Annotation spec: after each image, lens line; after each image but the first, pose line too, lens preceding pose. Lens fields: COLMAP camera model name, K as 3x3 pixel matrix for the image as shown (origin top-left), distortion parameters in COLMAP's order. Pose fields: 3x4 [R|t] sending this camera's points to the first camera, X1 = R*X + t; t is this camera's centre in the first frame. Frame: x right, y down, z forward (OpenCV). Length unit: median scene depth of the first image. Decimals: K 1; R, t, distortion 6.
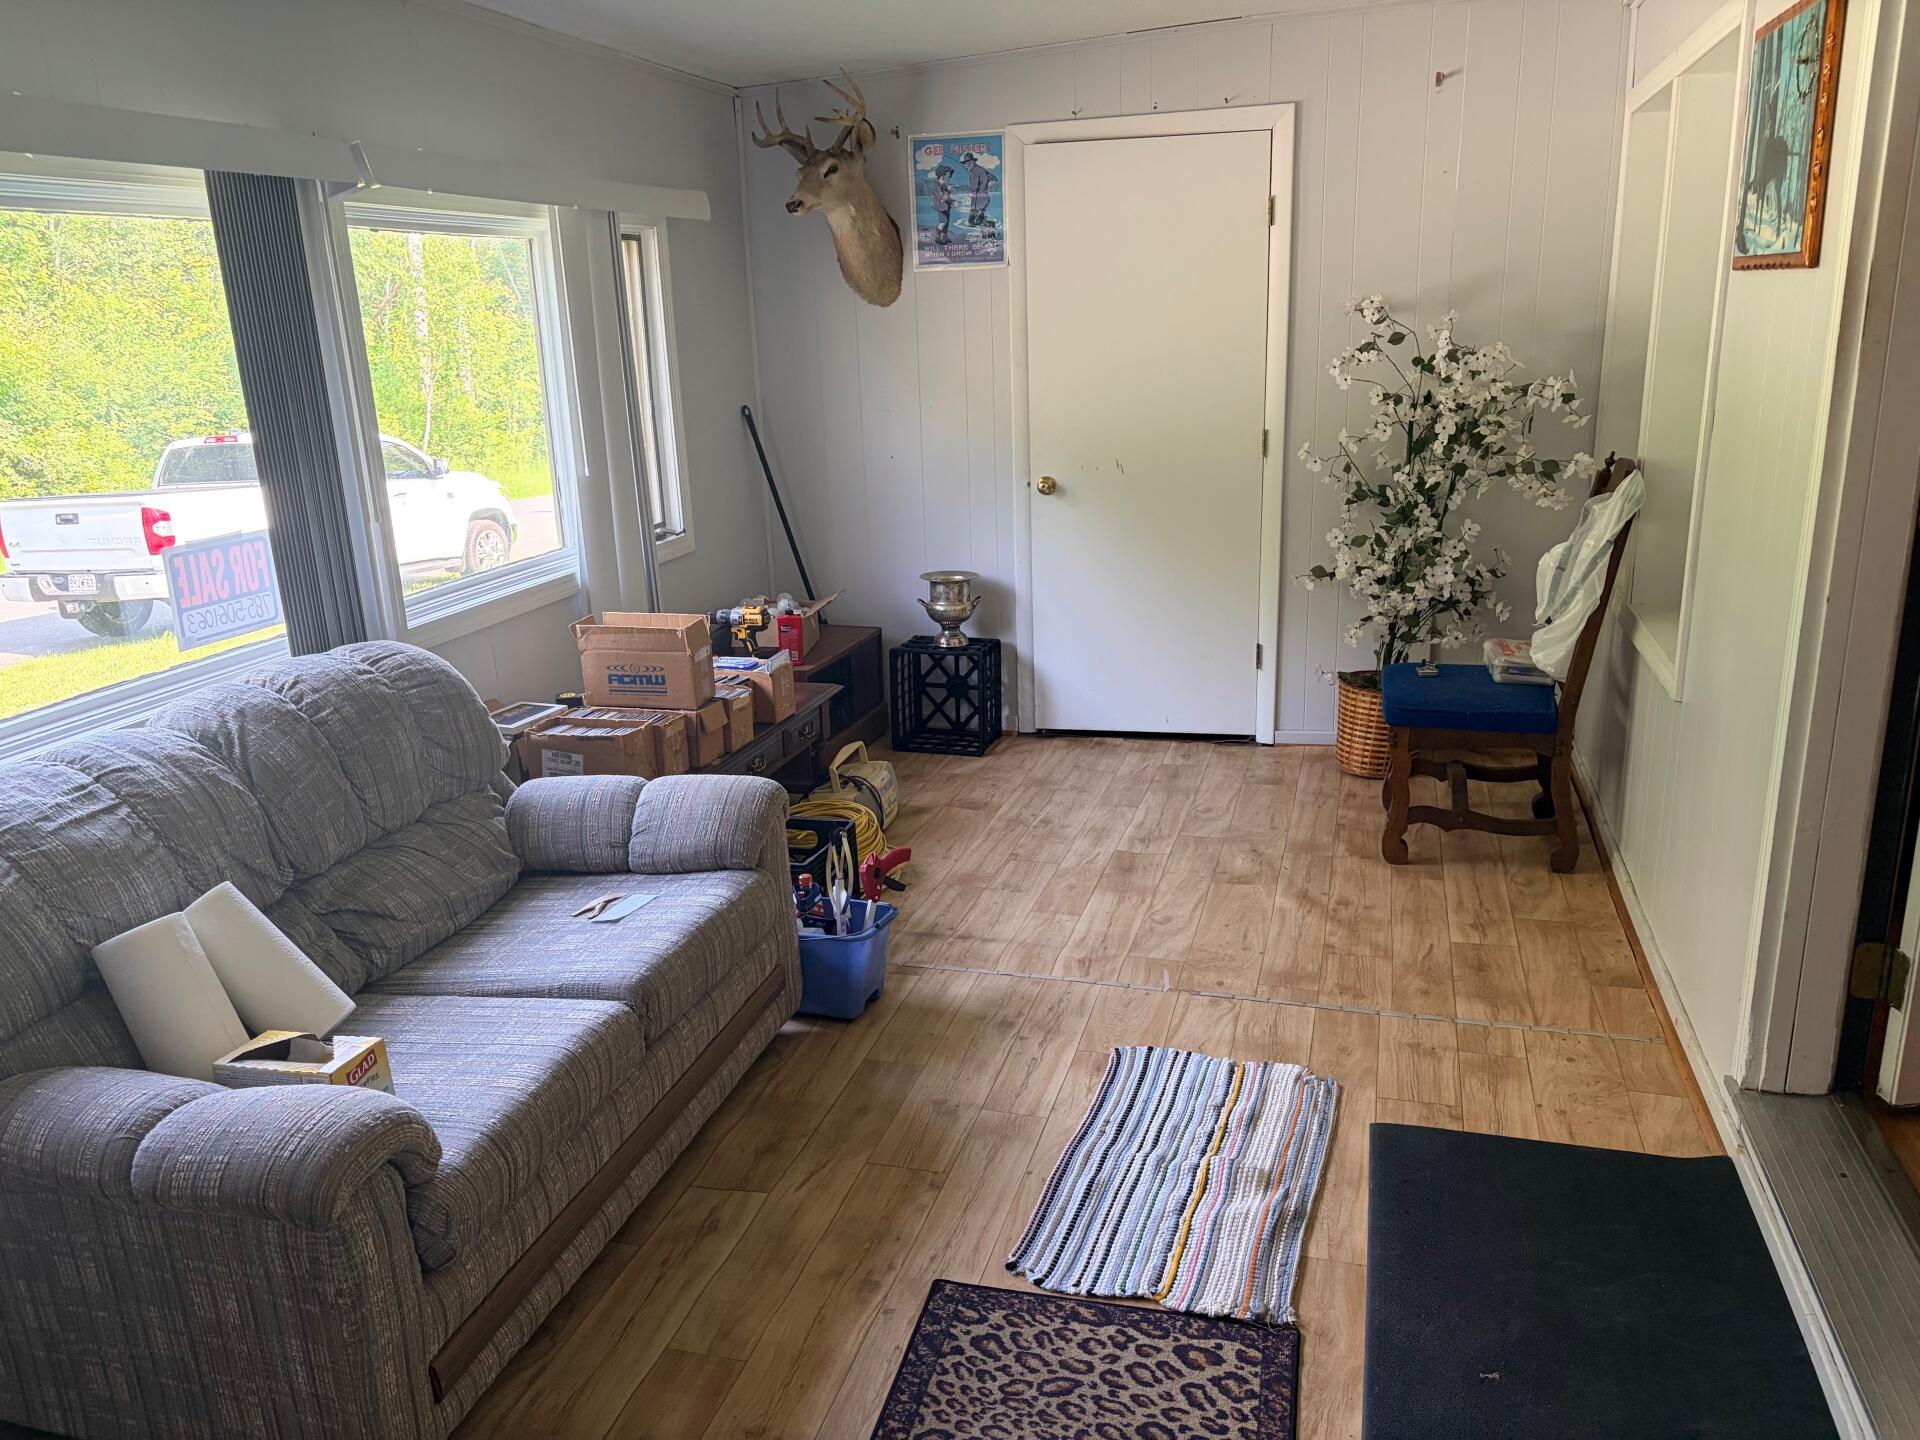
lens RADIAL K [[1475.0, 0, 960.0], [0, 1475.0, 720.0], [0, 0, 1]] dist [0.070510, -0.091620]
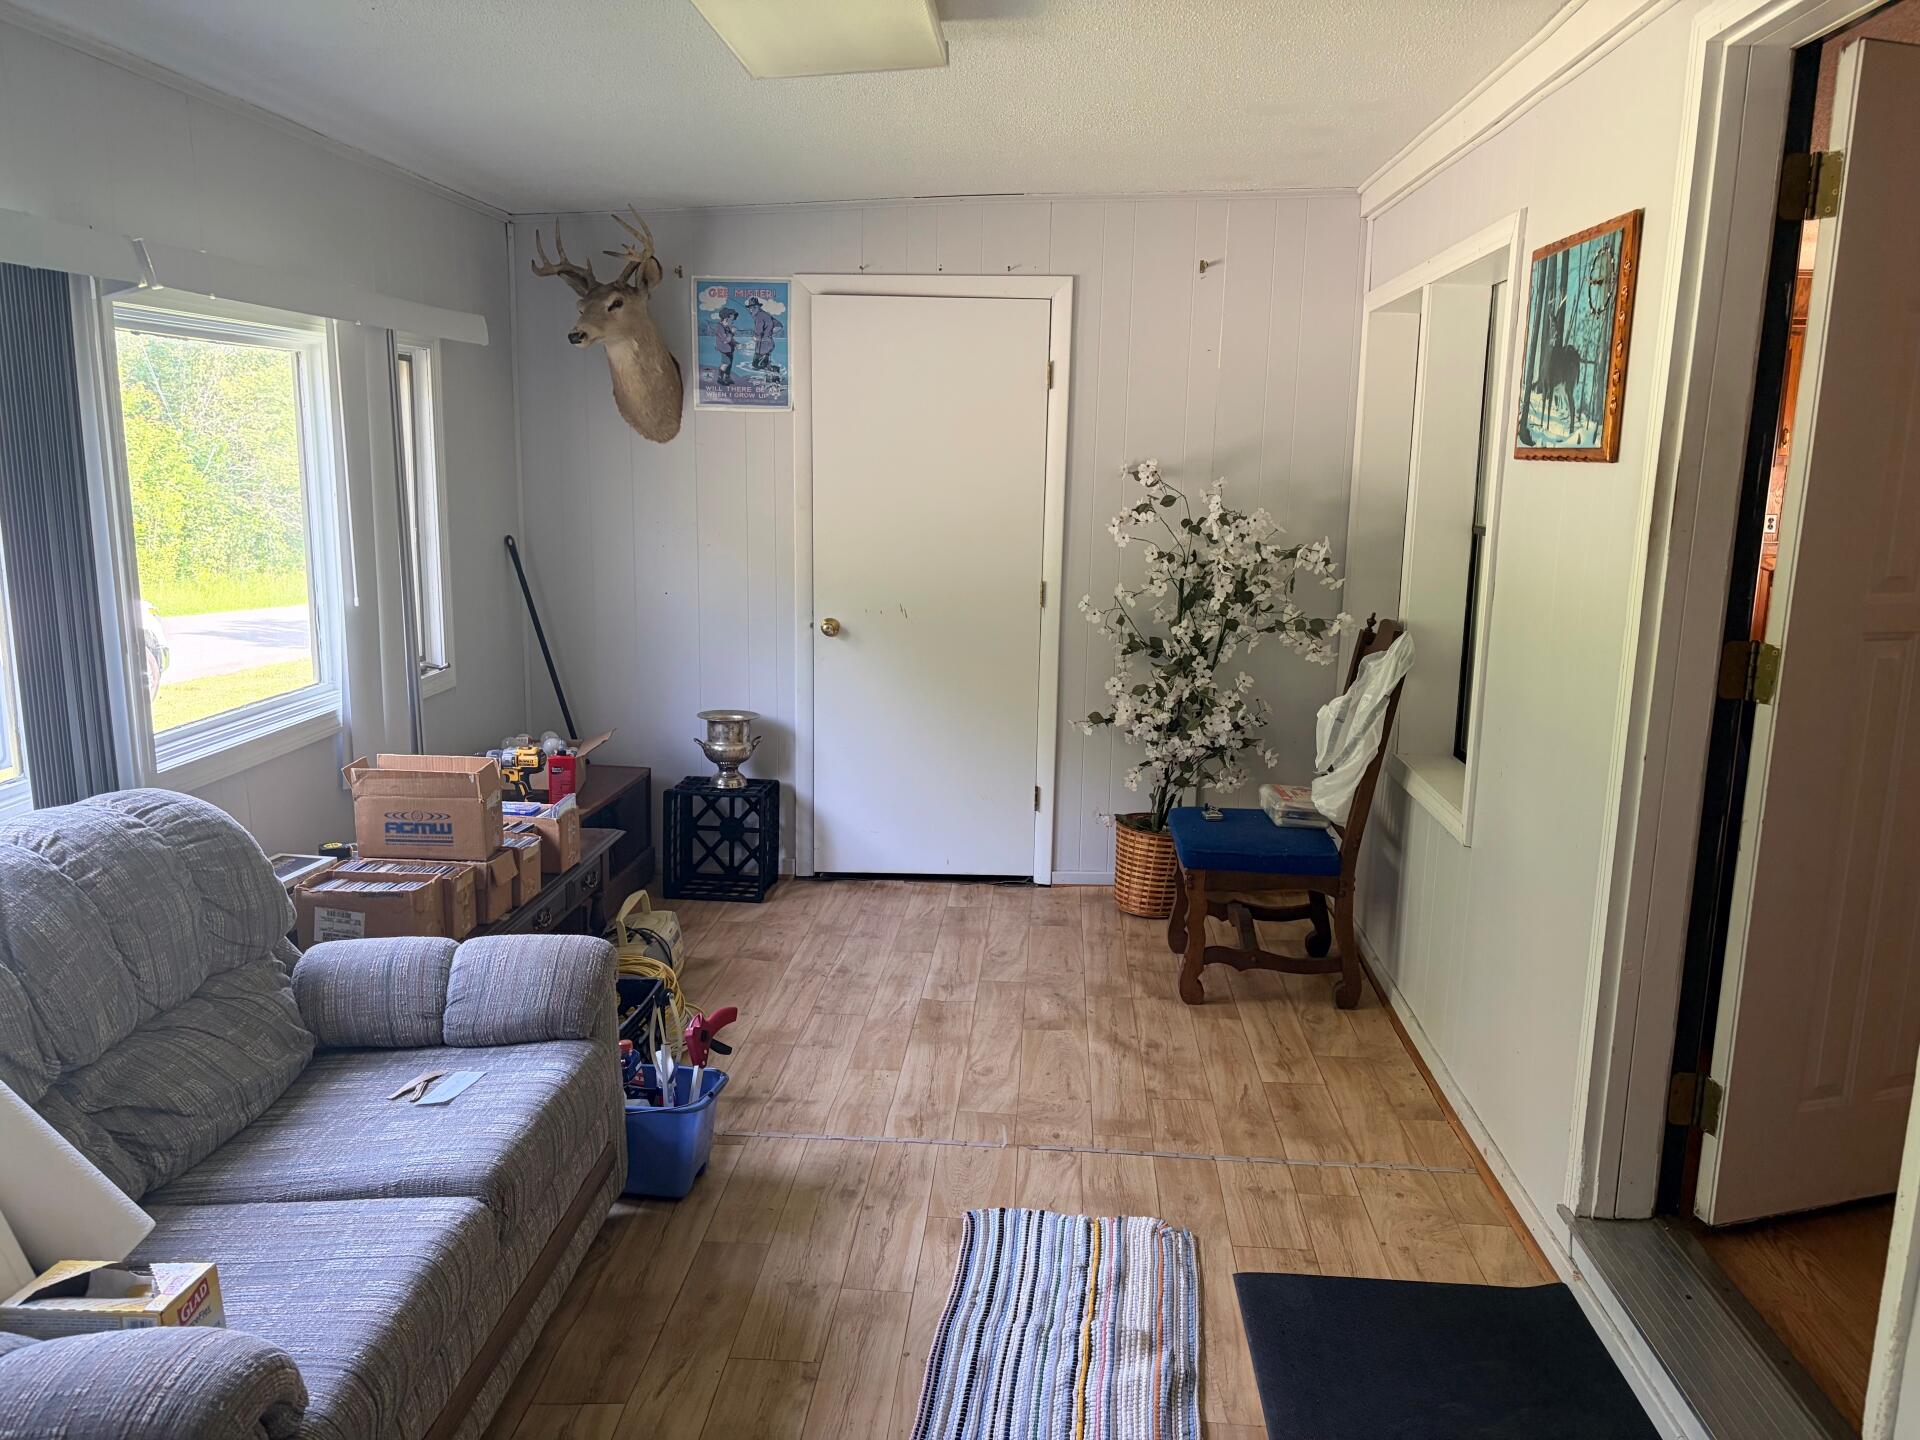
lens RADIAL K [[1476.3, 0, 960.0], [0, 1476.3, 720.0], [0, 0, 1]] dist [0.042217, -0.027650]
pose [[0.974352, 0.012074, 0.224706, -0.105885], [0.008070, 0.996042, -0.088512, -0.010526], [-0.224885, 0.088055, 0.970398, 0.030027]]
